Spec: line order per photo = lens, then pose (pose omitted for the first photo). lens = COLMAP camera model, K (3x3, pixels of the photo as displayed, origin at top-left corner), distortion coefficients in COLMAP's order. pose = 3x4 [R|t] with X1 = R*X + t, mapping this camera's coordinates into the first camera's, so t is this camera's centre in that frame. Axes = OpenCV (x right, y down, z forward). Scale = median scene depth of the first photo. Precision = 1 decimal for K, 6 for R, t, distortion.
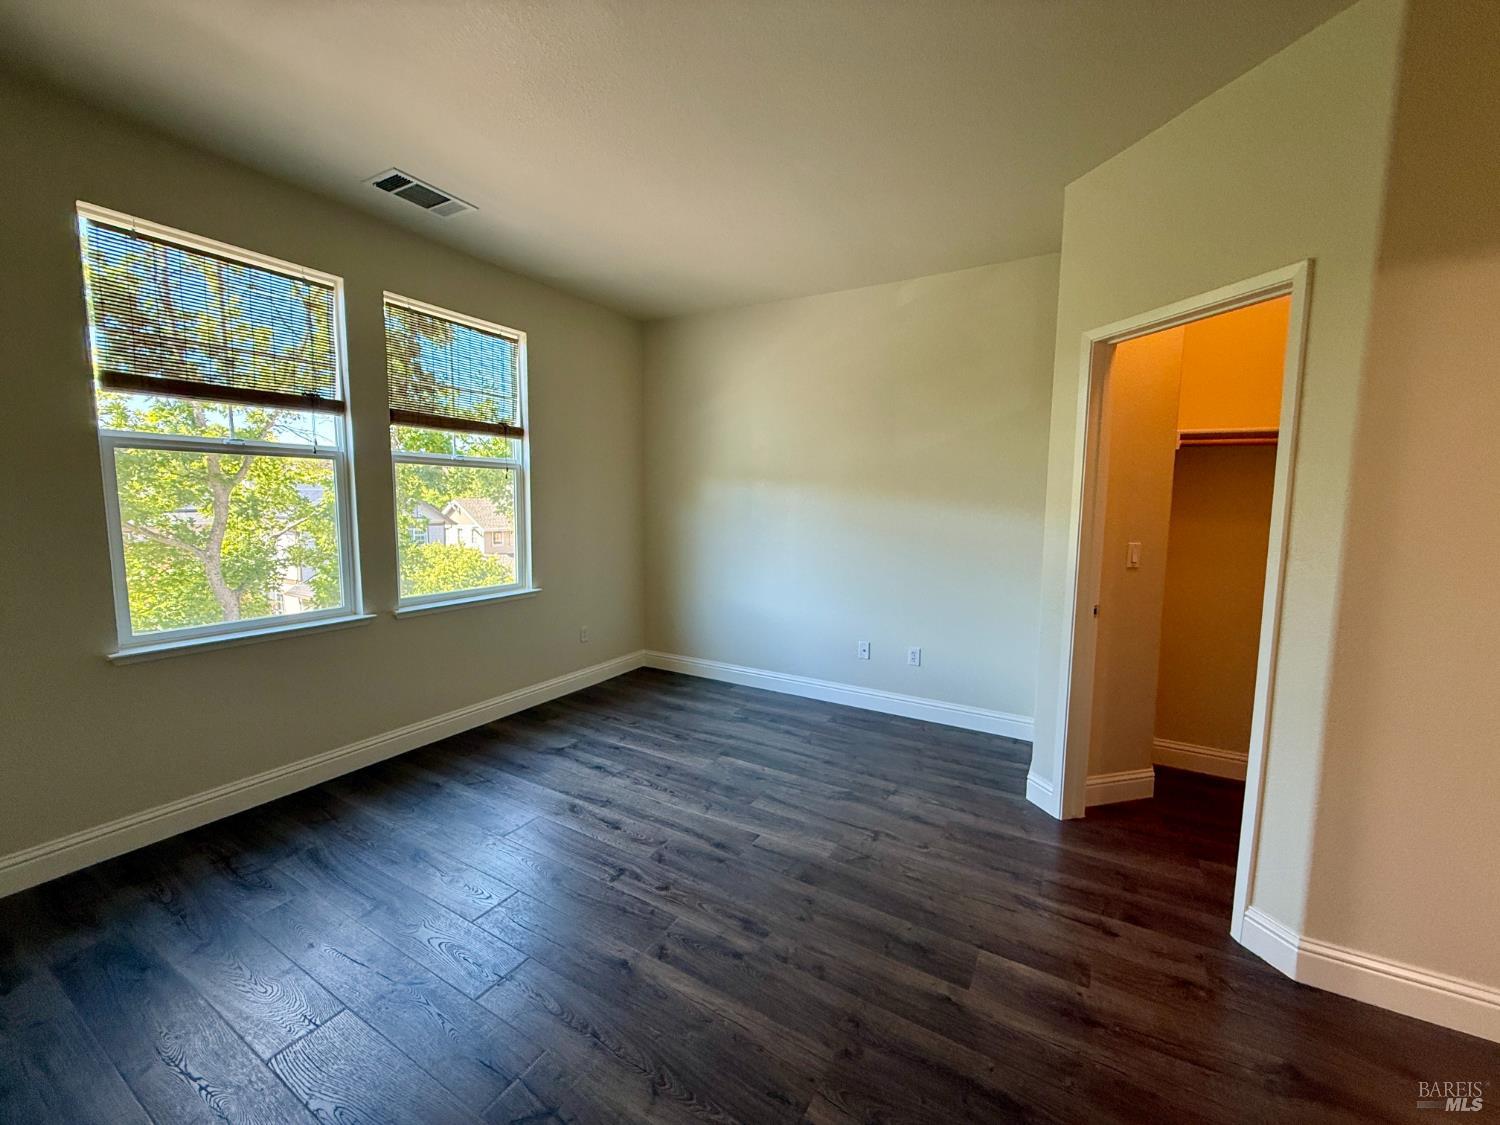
lens RADIAL K [[590.9, 0, 753.7], [0, 590.9, 565.7], [0, 0, 1]] dist [-0.003129, 0.000019]
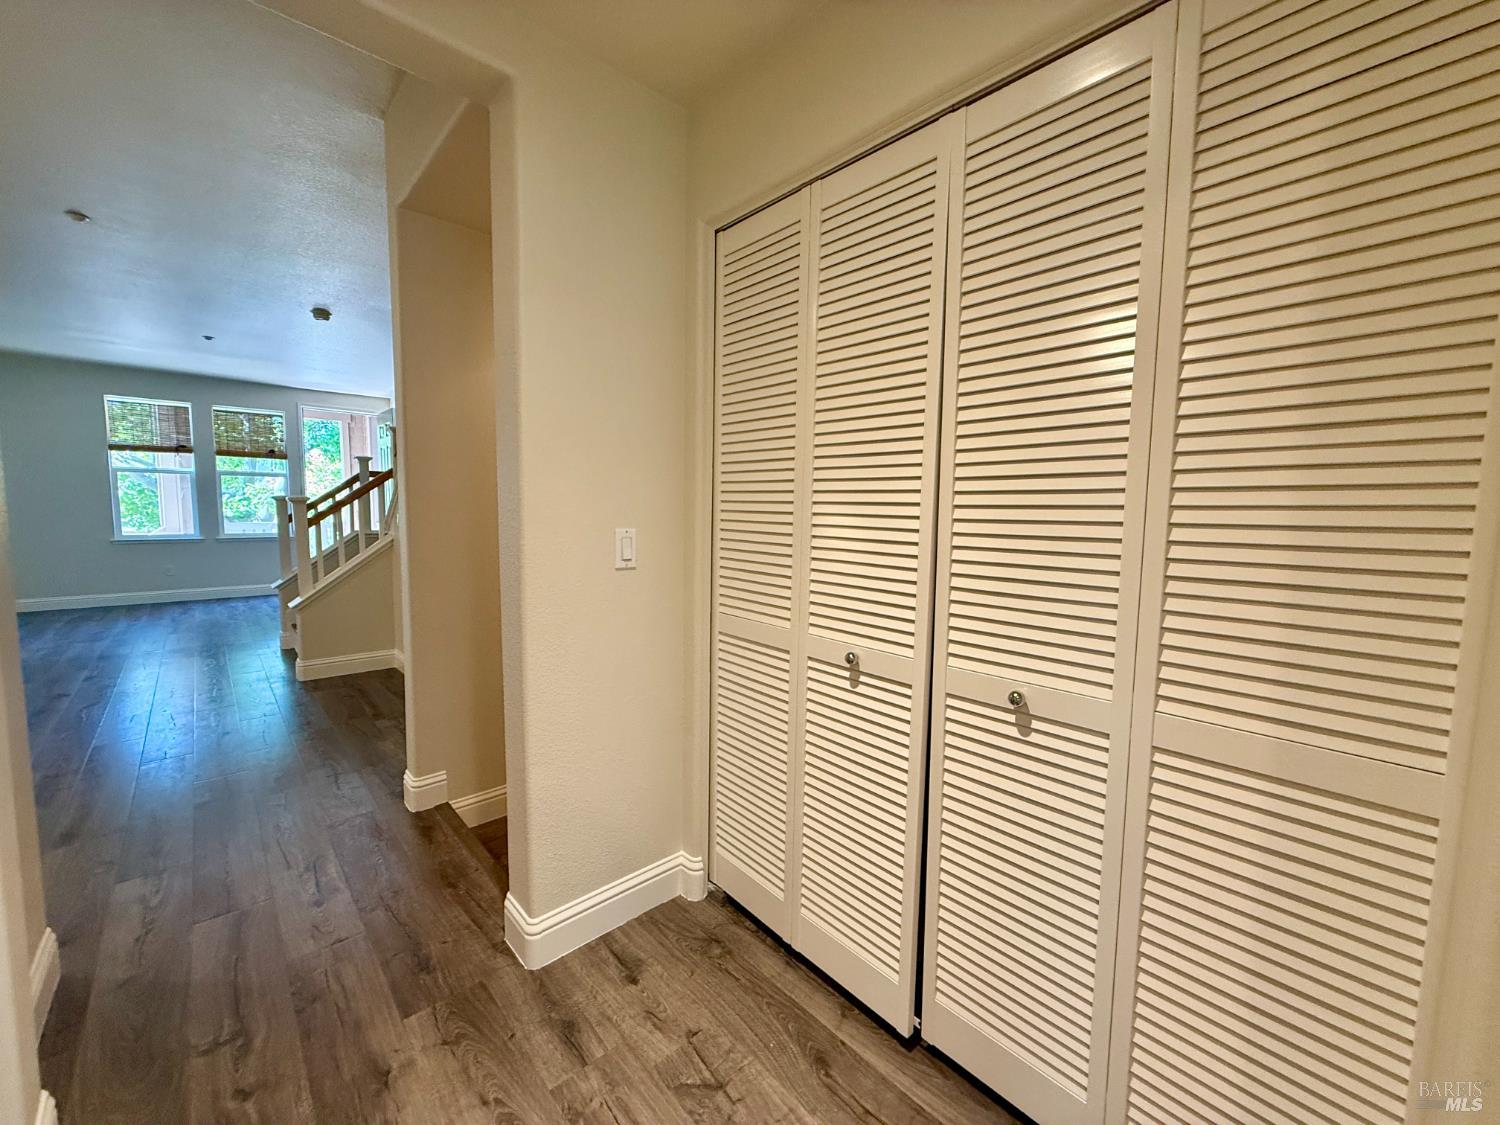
lens RADIAL K [[598.7, 0, 747.1], [0, 598.7, 561.0], [0, 0, 1]] dist [0.001045, -0.000063]
pose [[0.955046, 0.026637, -0.295259, 2.017163], [-0.034768, 0.999146, -0.022323, 0.145025], [0.294413, 0.031585, 0.955156, -0.620107]]
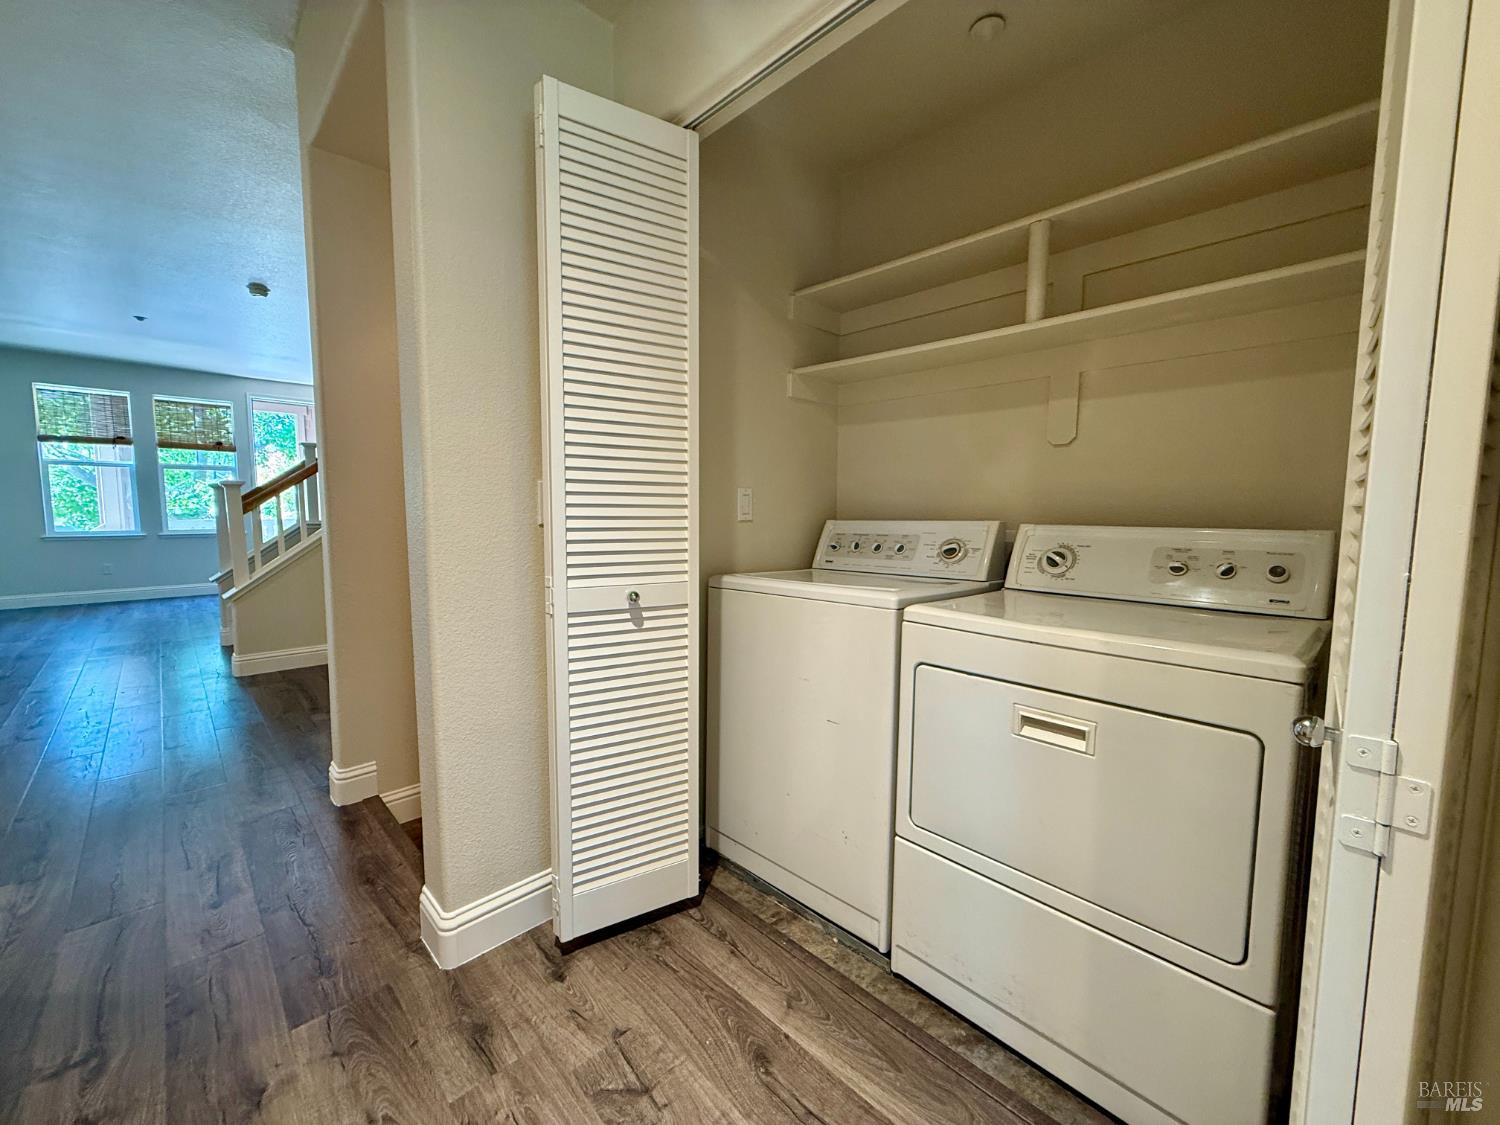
lens RADIAL K [[598.7, 0, 747.1], [0, 598.7, 561.0], [0, 0, 1]] dist [0.001045, -0.000063]
pose [[0.964888, 0.014990, -0.262233, 2.035959], [-0.021833, 0.999492, -0.023201, 0.176673], [0.261752, 0.028112, 0.964726, -0.573197]]
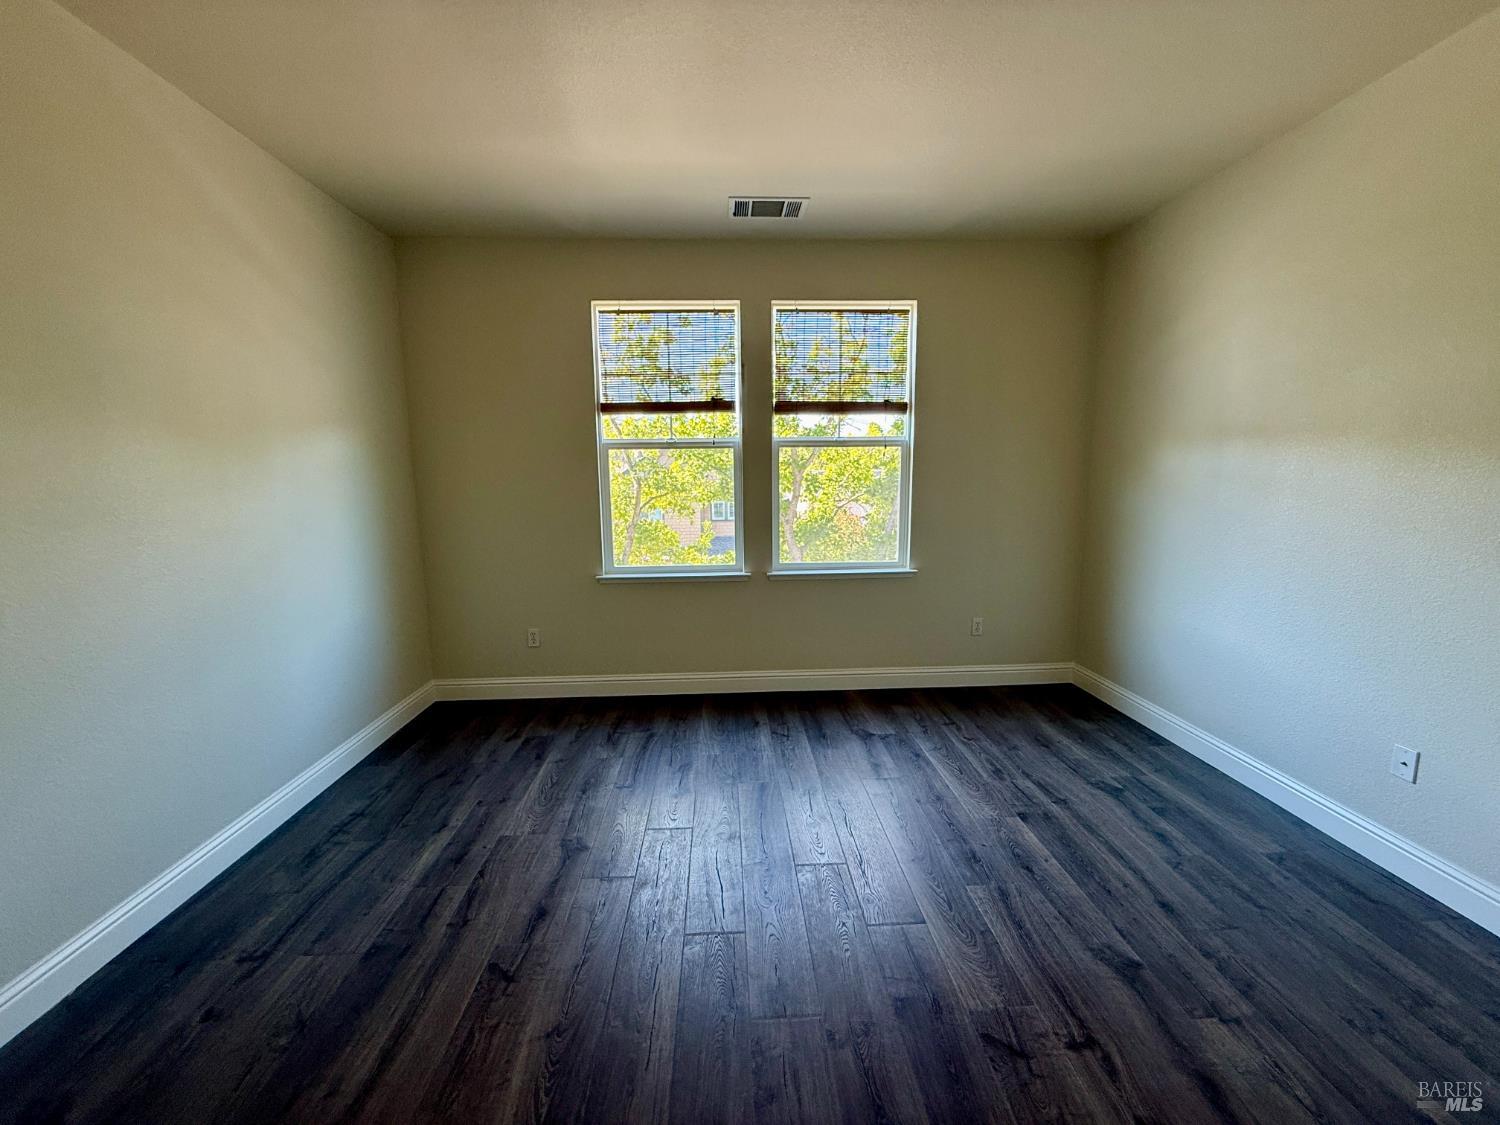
lens RADIAL K [[598.7, 0, 747.1], [0, 598.7, 561.0], [0, 0, 1]] dist [0.001045, -0.000063]
pose [[0.539877, 0.102115, -0.835527, 0.362593], [-0.076740, 0.994452, 0.071952, -0.028833], [0.838238, 0.025273, 0.544718, 0.292081]]
